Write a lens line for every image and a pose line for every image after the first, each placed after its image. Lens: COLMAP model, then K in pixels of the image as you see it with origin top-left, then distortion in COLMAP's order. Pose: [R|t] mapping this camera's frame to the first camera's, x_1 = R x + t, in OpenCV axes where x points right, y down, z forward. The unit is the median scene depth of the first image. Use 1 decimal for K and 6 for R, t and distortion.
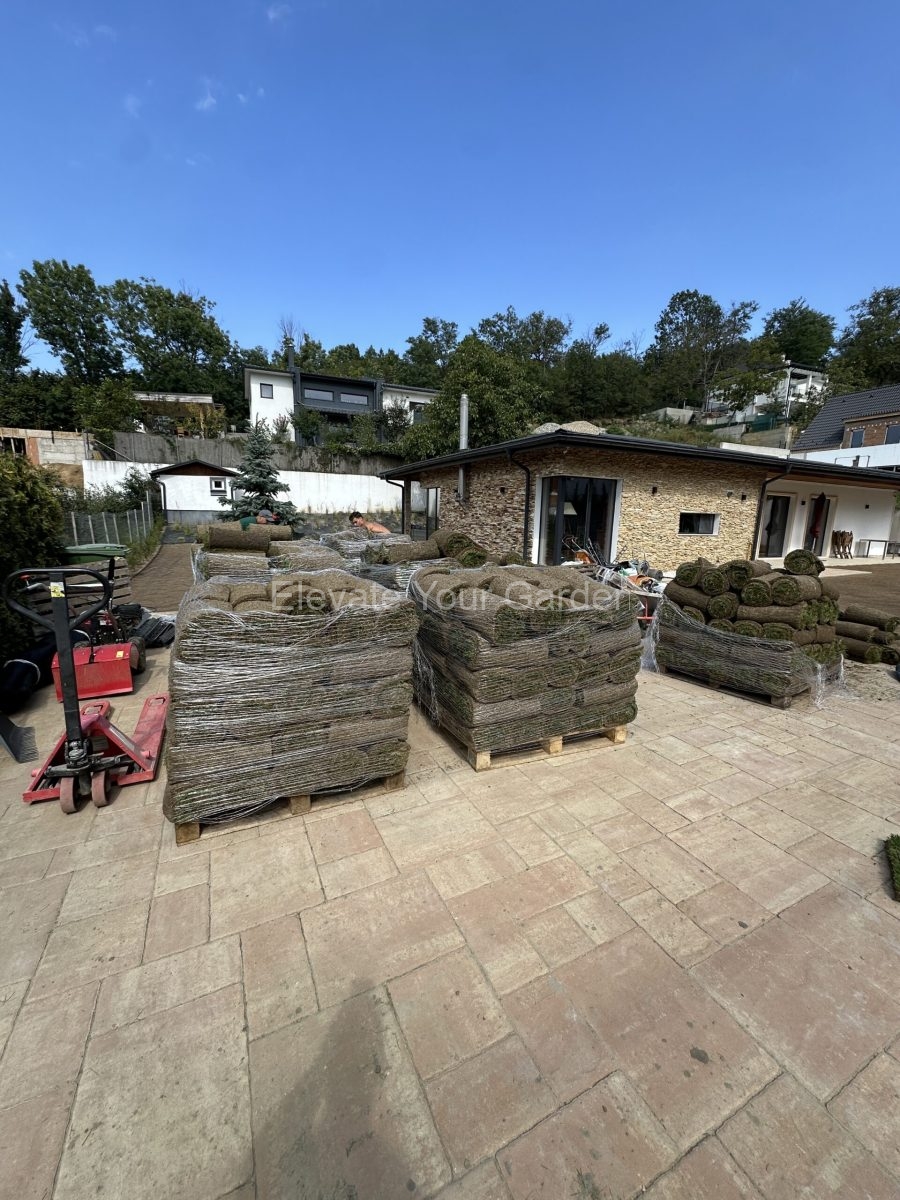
lens RADIAL K [[480.5, 0, 453.5], [0, 480.5, 598.4], [0, 0, 1]] dist [0.010405, 0.000281]
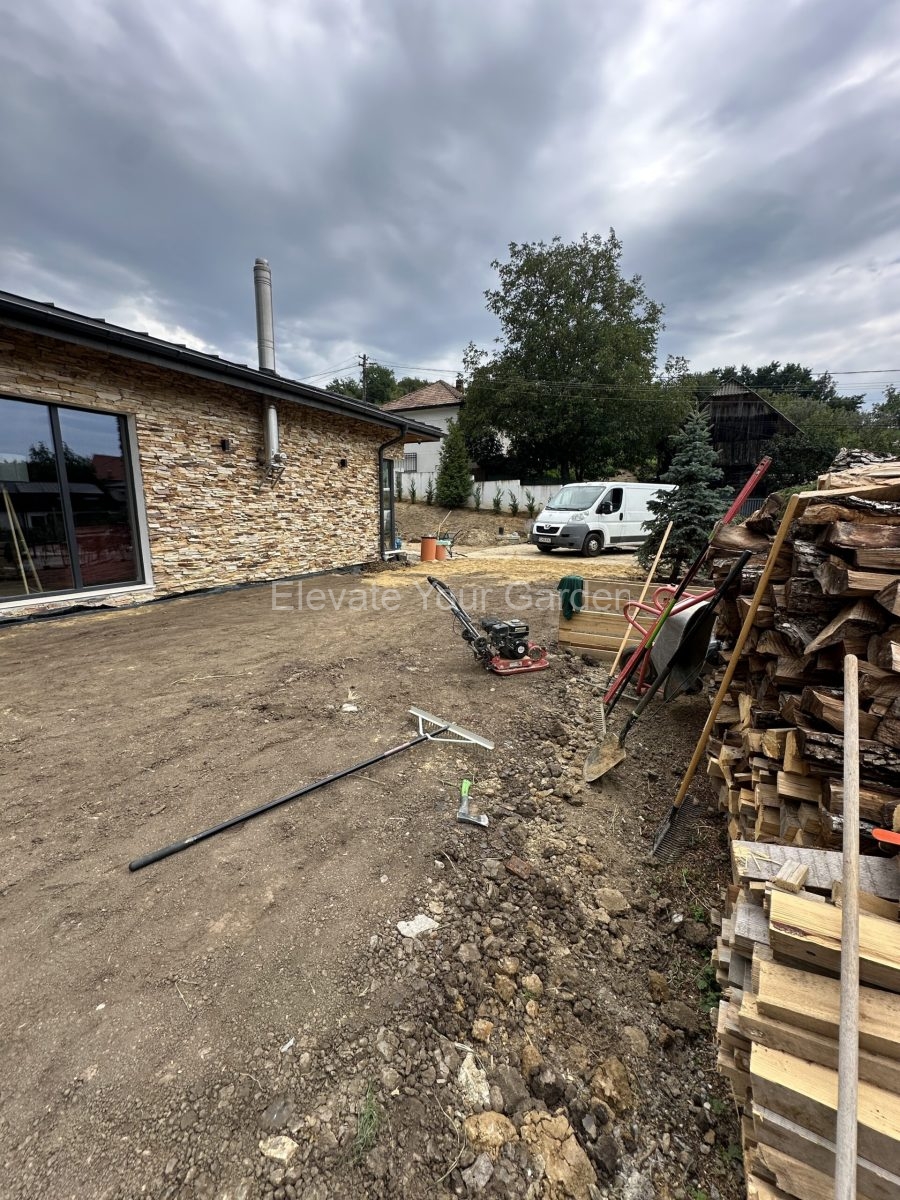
lens RADIAL K [[480.5, 0, 451.6], [0, 480.5, 601.3], [0, 0, 1]] dist [0.010405, 0.000281]
pose [[-0.605946, -0.173610, 0.776331, -0.236772], [0.120427, 0.944629, 0.305242, -0.088570], [-0.786338, 0.278451, -0.551487, 0.514078]]
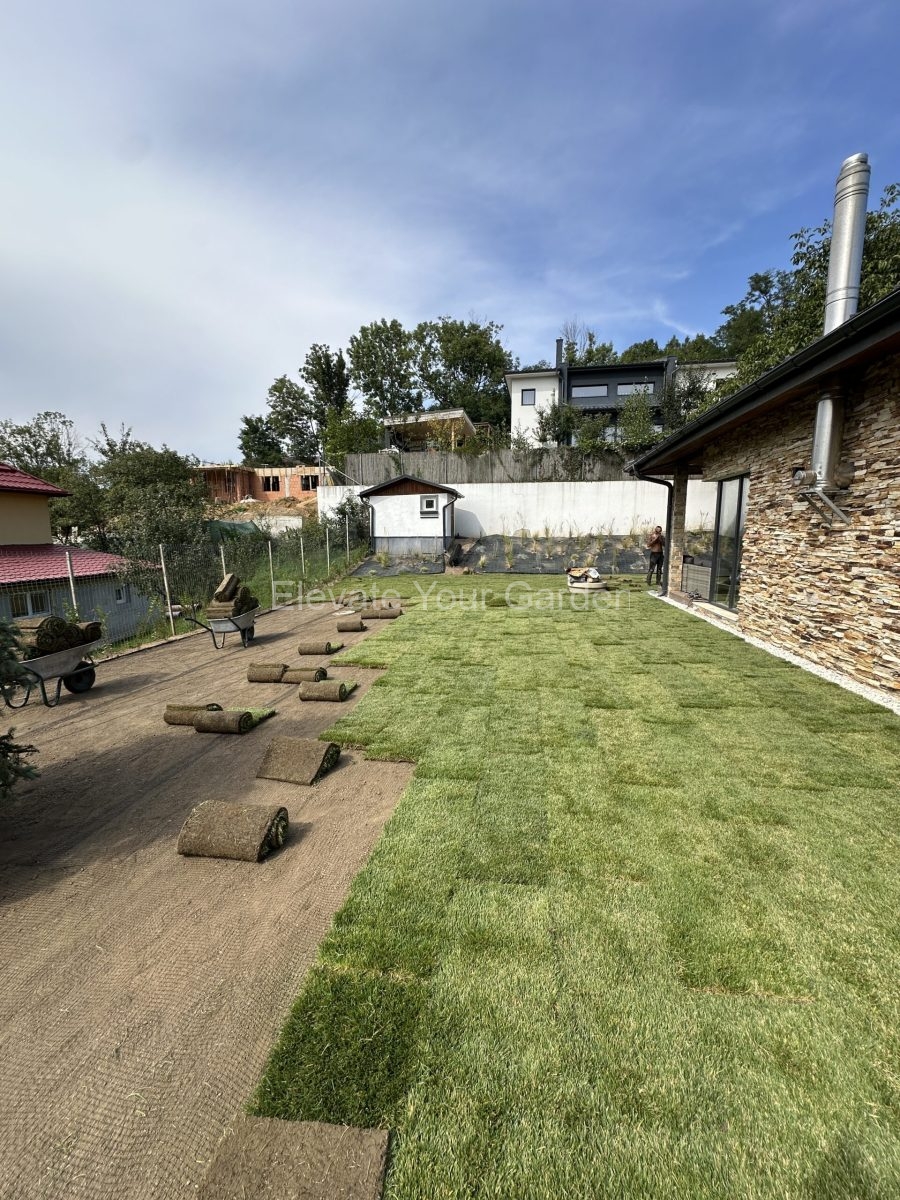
lens RADIAL K [[480.5, 0, 458.1], [0, 480.5, 607.6], [0, 0, 1]] dist [0.010405, 0.000281]
pose [[0.837893, 0.060125, -0.542514, -0.003147], [-0.074695, 0.997195, -0.004848, -0.045524], [0.540700, 0.044585, 0.840033, 0.255077]]
